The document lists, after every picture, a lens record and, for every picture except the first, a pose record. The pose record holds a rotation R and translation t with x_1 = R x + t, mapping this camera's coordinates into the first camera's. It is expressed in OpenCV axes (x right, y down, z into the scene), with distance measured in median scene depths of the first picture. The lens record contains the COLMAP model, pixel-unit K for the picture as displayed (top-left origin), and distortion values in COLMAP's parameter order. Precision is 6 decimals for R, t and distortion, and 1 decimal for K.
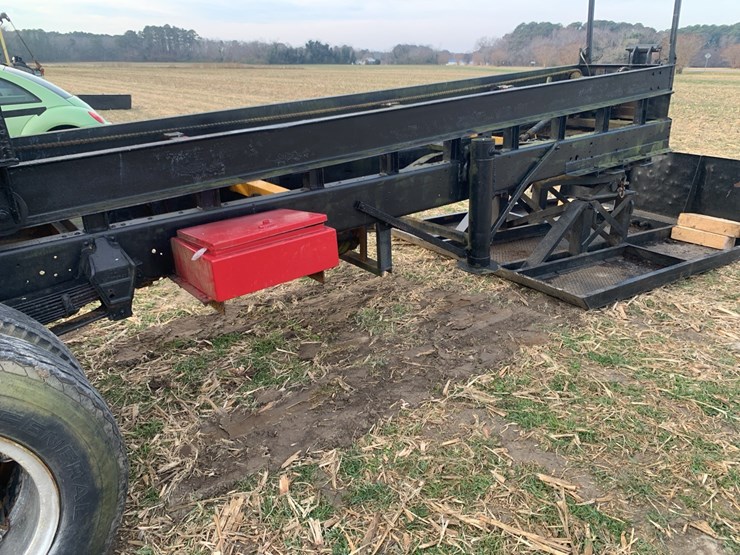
lens RADIAL K [[567.7, 0, 368.9], [0, 567.7, 270.1], [0, 0, 1]] dist [0.019737, -0.018726]
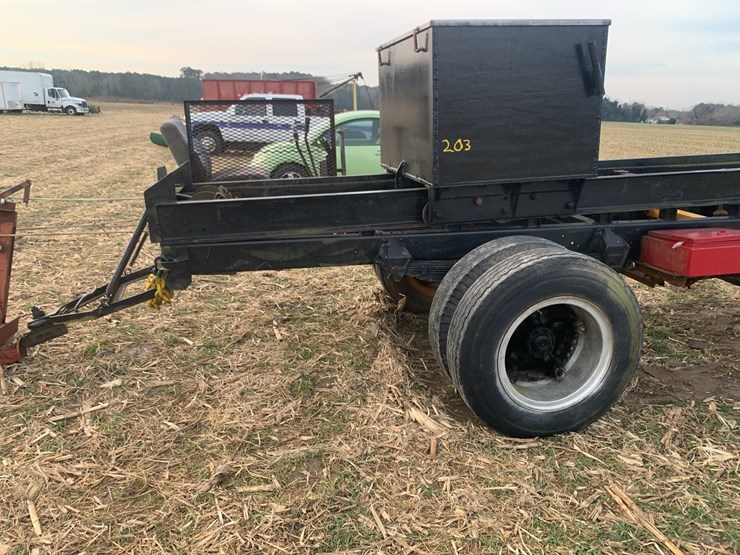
lens RADIAL K [[567.7, 0, 365.8], [0, 567.7, 271.3], [0, 0, 1]] dist [0.019737, -0.018726]
pose [[0.893610, 0.152161, -0.422265, -0.058749], [-0.186717, 0.981539, -0.041442, 0.039992], [0.408164, 0.115877, 0.905525, -0.112894]]
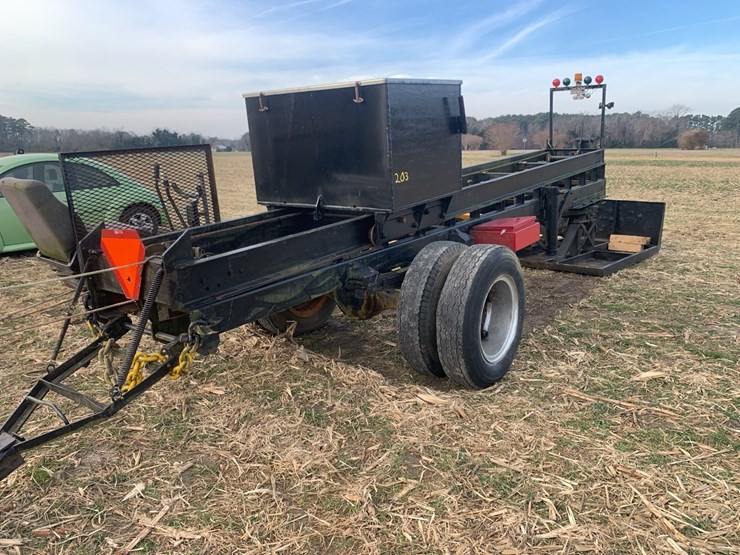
lens RADIAL K [[567.7, 0, 375.1], [0, 567.7, 270.8], [0, 0, 1]] dist [0.019737, -0.018726]
pose [[0.965006, -0.068855, 0.253026, -0.207335], [0.102931, 0.986930, -0.123995, 0.053202], [-0.241181, 0.145701, 0.959481, -0.156137]]
